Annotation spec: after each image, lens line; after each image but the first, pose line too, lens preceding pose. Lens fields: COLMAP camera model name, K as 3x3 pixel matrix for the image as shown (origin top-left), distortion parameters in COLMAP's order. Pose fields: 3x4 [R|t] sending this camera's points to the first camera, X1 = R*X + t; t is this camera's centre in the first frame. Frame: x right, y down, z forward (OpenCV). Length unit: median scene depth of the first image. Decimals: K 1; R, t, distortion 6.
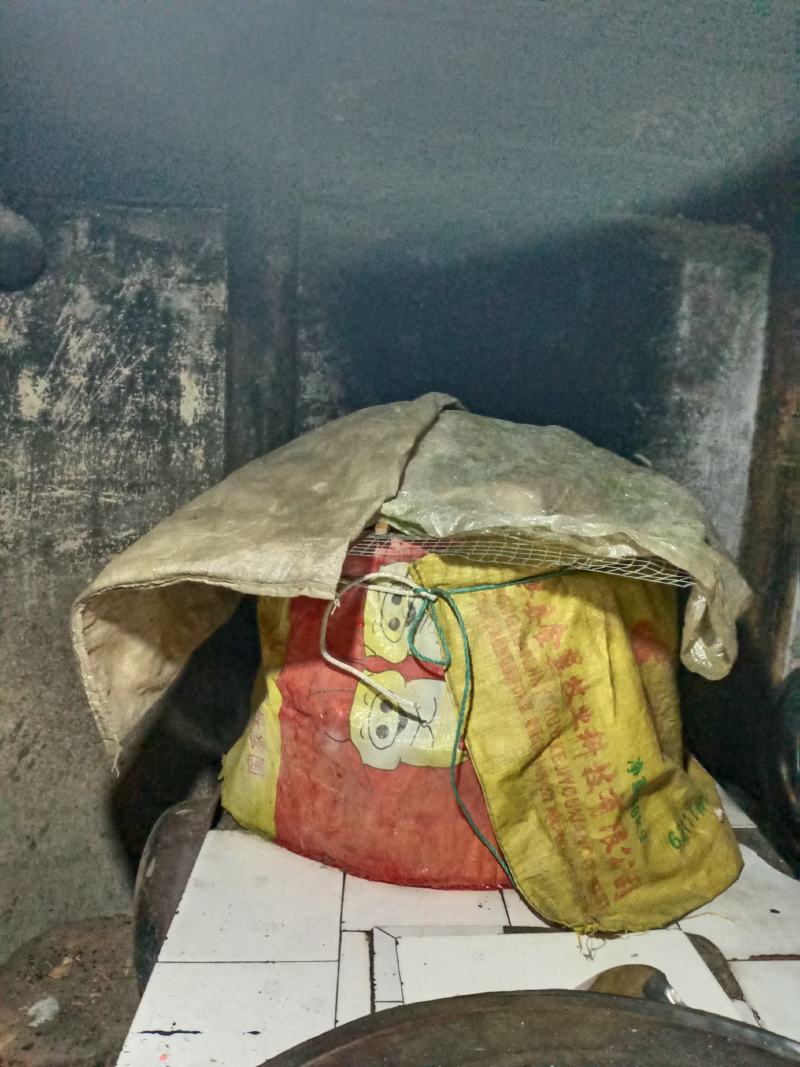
lens RADIAL K [[845.5, 0, 400.0], [0, 845.5, 533.5], [0, 0, 1]] dist [0.036396, -0.075396]
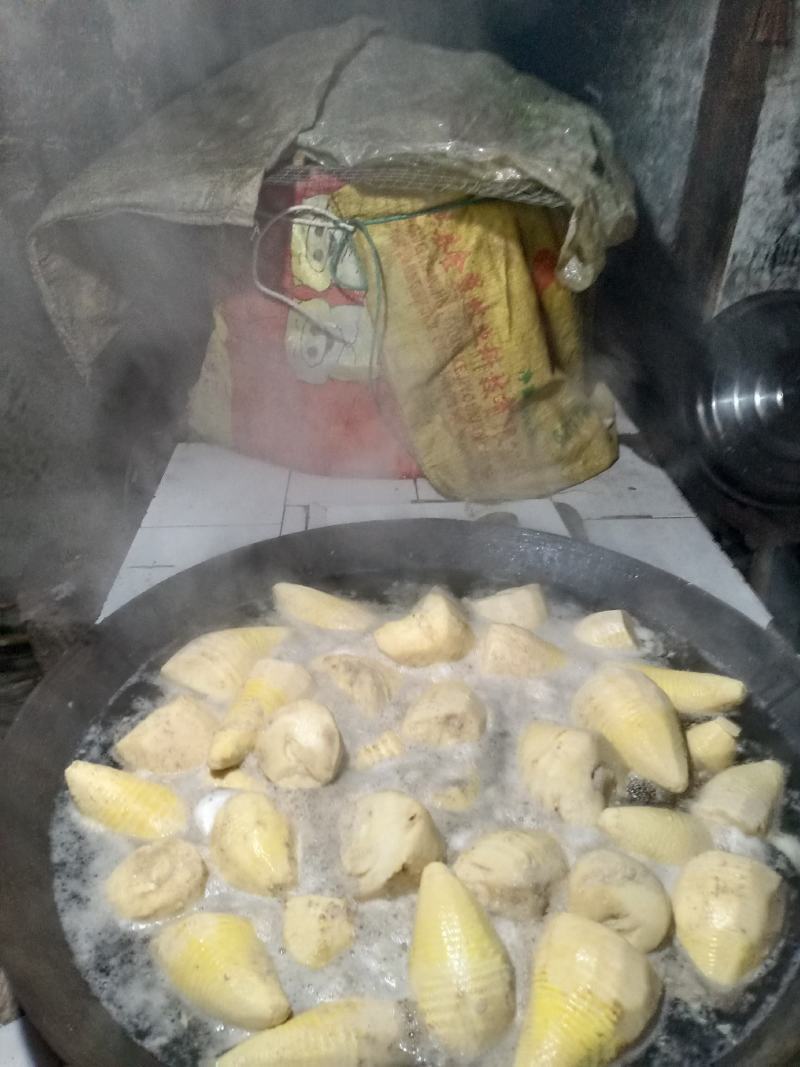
lens RADIAL K [[845.5, 0, 400.0], [0, 845.5, 533.5], [0, 0, 1]] dist [0.036396, -0.075396]
pose [[0.999805, -0.019413, 0.003601, 0.092010], [0.016714, 0.929253, 0.369066, 0.038555], [-0.010511, -0.368933, 0.929396, -0.179087]]
